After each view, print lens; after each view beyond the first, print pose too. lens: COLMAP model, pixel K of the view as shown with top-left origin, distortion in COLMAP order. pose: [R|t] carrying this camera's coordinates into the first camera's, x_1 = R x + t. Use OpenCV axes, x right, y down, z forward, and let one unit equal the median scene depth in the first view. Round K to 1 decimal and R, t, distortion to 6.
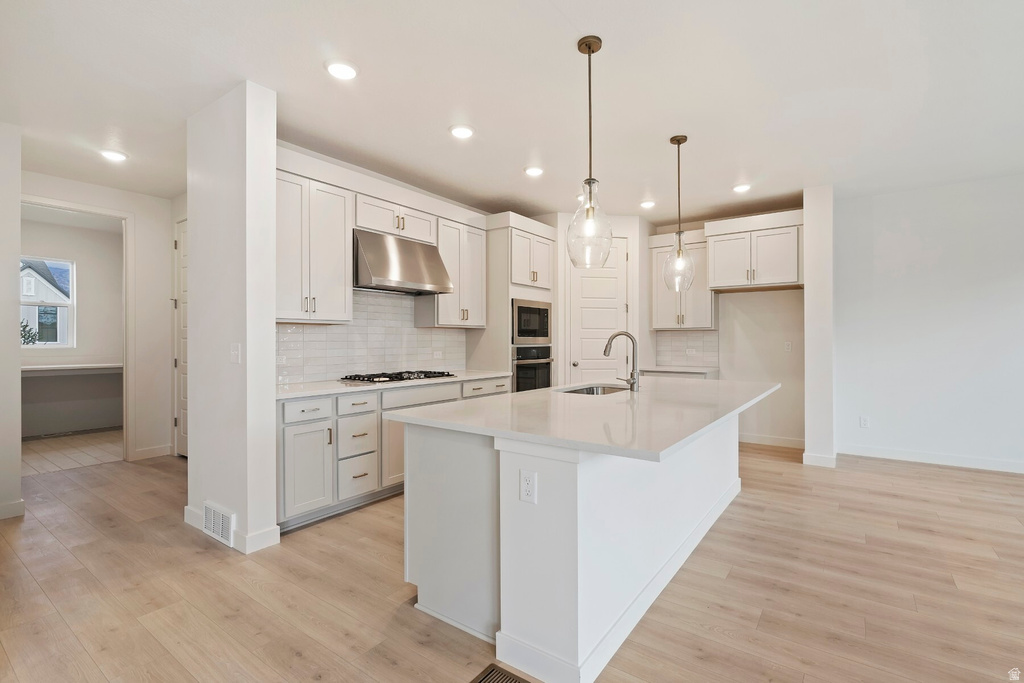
lens RADIAL K [[475.2, 0, 512.5], [0, 475.2, 339.7], [0, 0, 1]] dist [-0.004438, 0.000383]
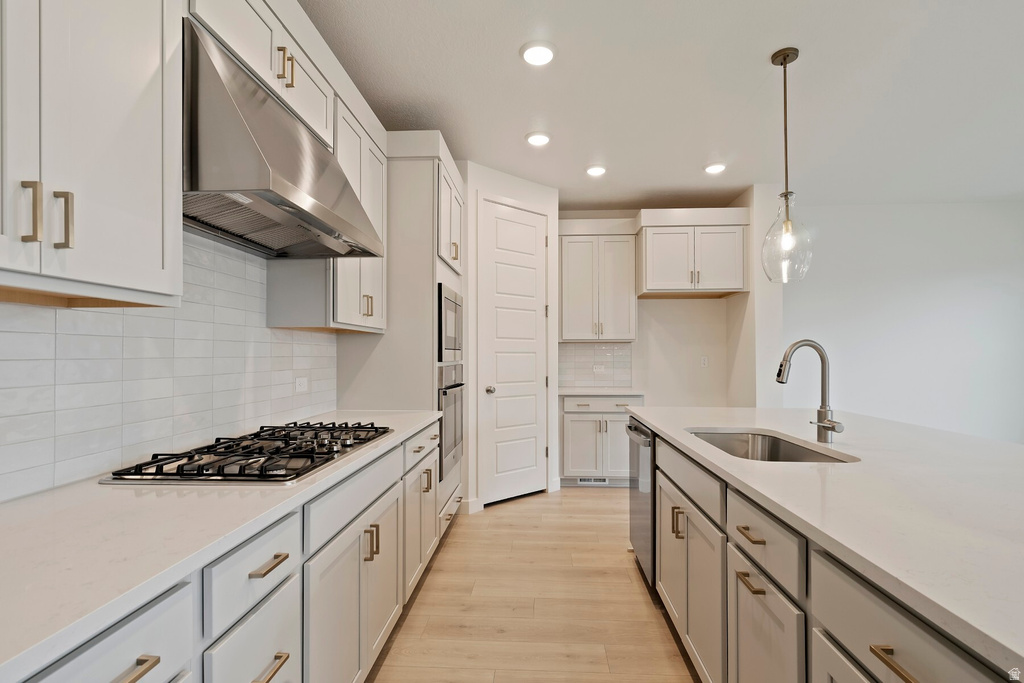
lens RADIAL K [[492.7, 0, 515.8], [0, 492.7, 346.6], [0, 0, 1]] dist [0.024050, 0.000122]
pose [[0.830450, 0.007517, 0.557043, -0.255407], [0.000712, 0.999894, -0.014555, -0.000126], [-0.557093, 0.012483, 0.830356, 0.442600]]
